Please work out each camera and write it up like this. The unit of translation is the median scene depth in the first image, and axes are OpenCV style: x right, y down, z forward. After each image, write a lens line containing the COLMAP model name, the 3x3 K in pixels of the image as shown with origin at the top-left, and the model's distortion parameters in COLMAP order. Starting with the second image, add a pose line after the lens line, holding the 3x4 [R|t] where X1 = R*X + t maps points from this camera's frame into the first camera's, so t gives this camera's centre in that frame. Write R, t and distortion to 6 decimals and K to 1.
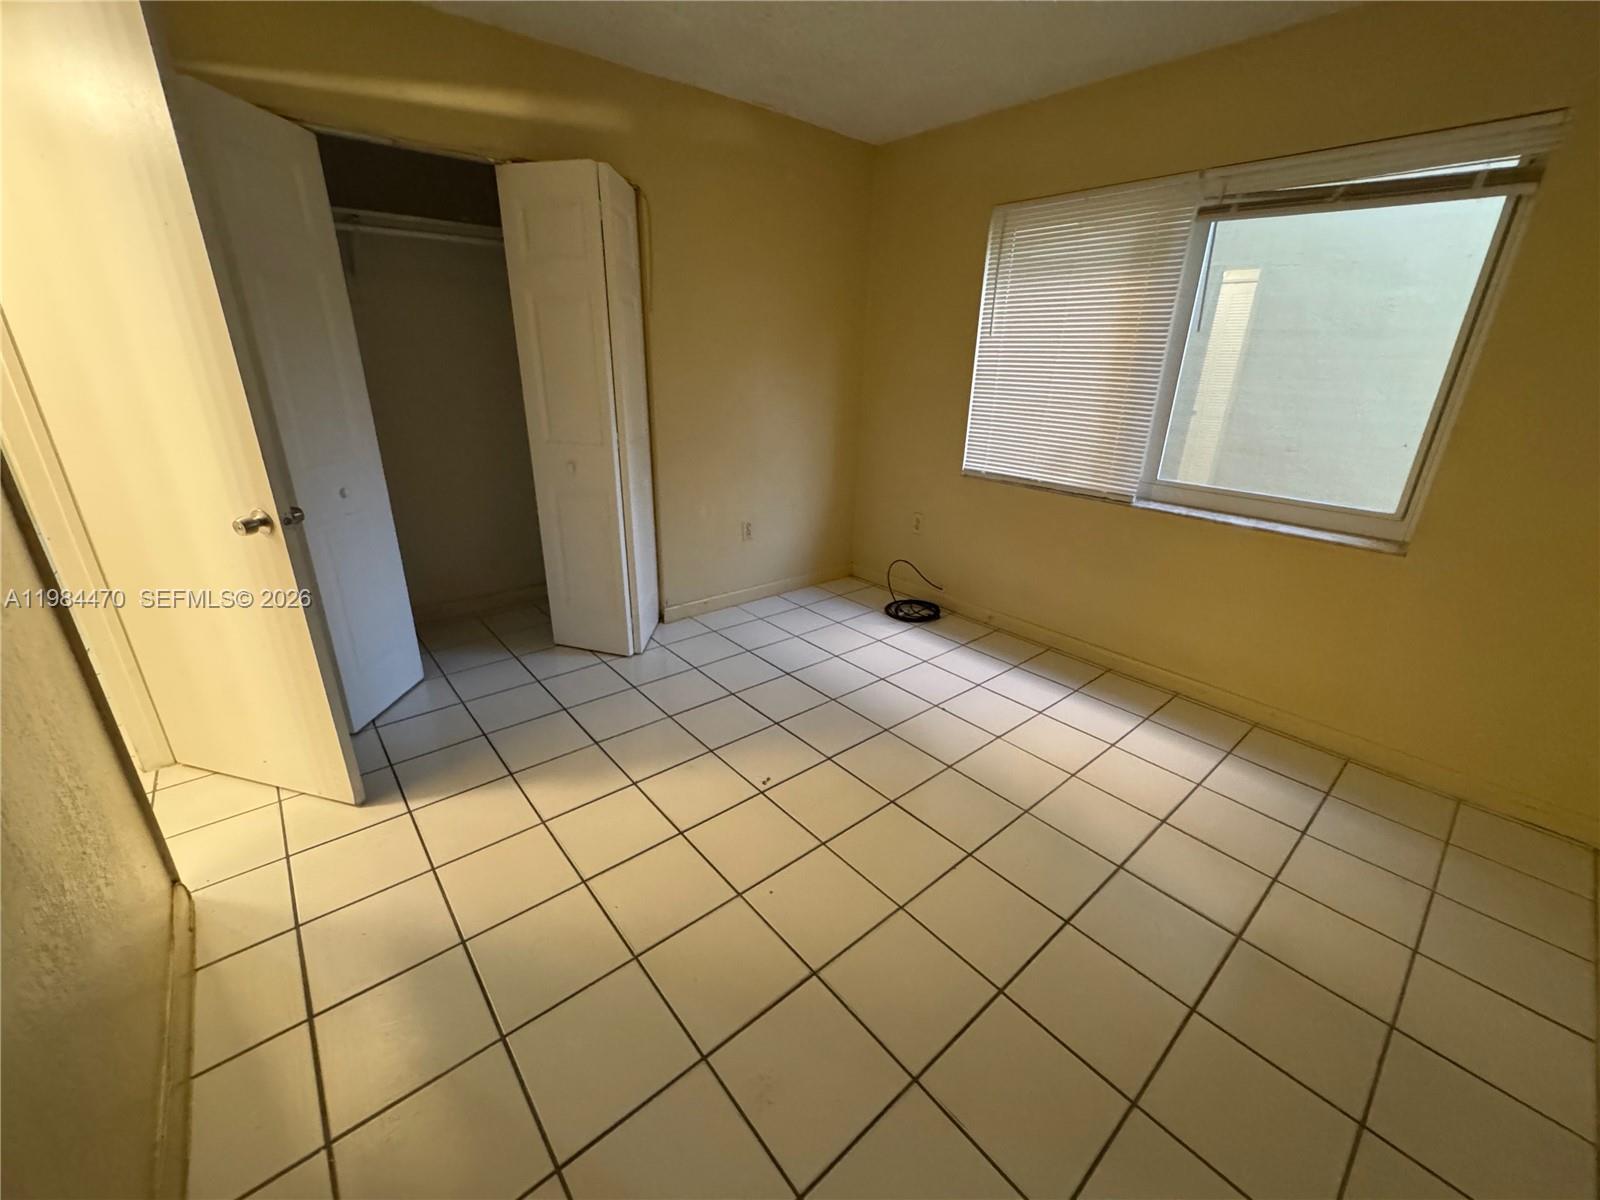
lens RADIAL K [[634.9, 0, 800.6], [0, 634.9, 599.6], [0, 0, 1]] dist [-0.004909, 0.000292]
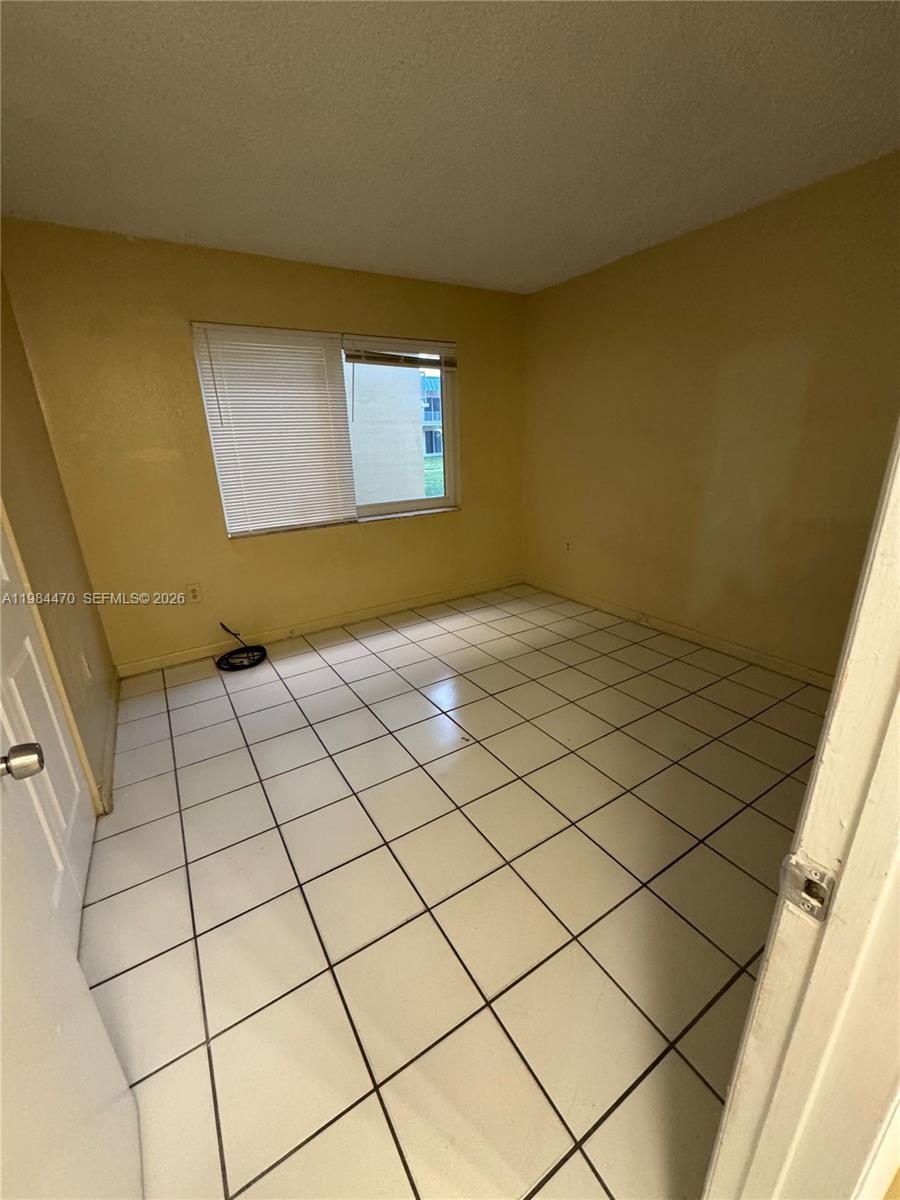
lens RADIAL K [[476.2, 0, 446.0], [0, 476.2, 594.5], [0, 0, 1]] dist [-0.004909, 0.000292]
pose [[0.152970, -0.347520, 0.925111, -0.806448], [0.381058, 0.884478, 0.269247, -0.270369], [-0.911809, 0.311334, 0.267724, 0.589001]]
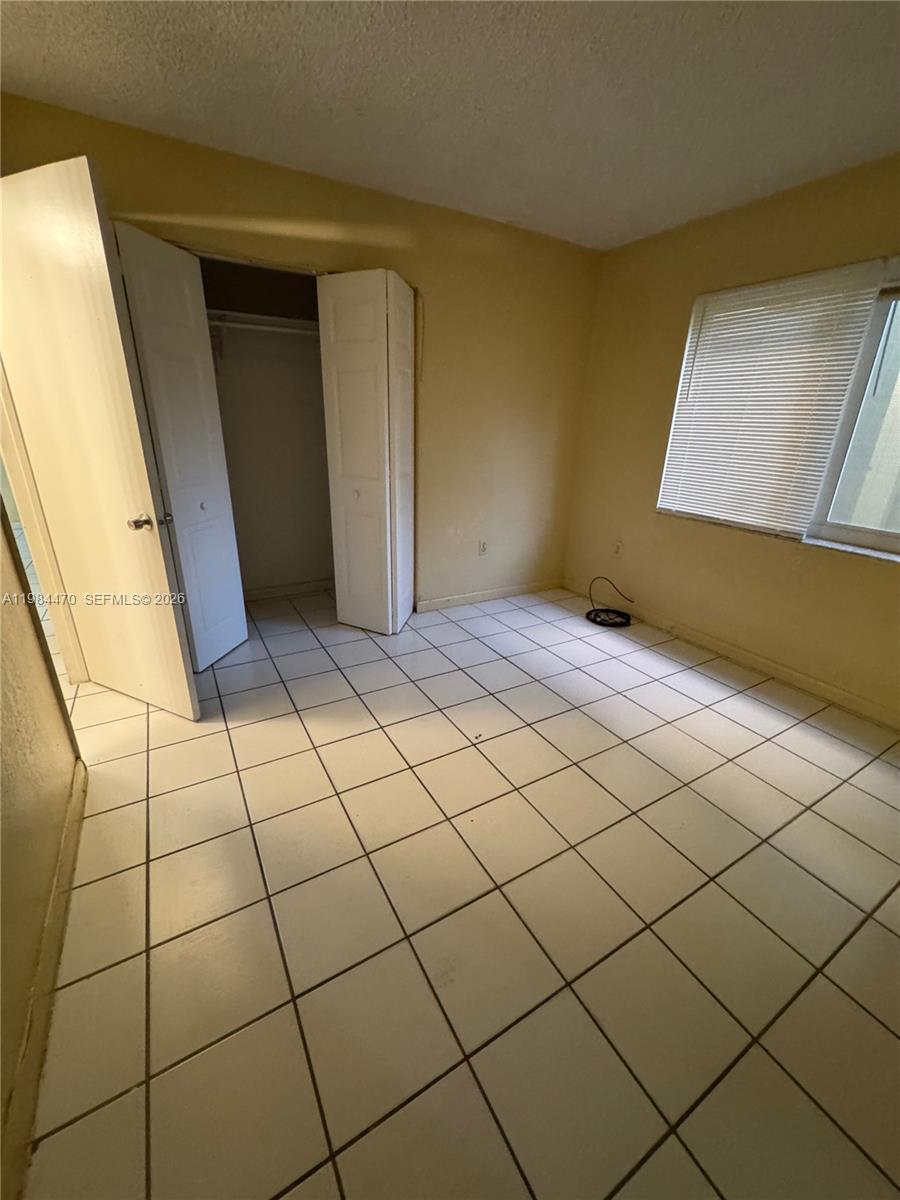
lens RADIAL K [[476.2, 0, 454.0], [0, 476.2, 602.6], [0, 0, 1]] dist [-0.004909, 0.000292]
pose [[0.985073, 0.068176, -0.158061, 0.031160], [-0.068486, 0.997646, 0.003493, 0.008563], [0.157927, 0.007384, 0.987423, 0.016027]]
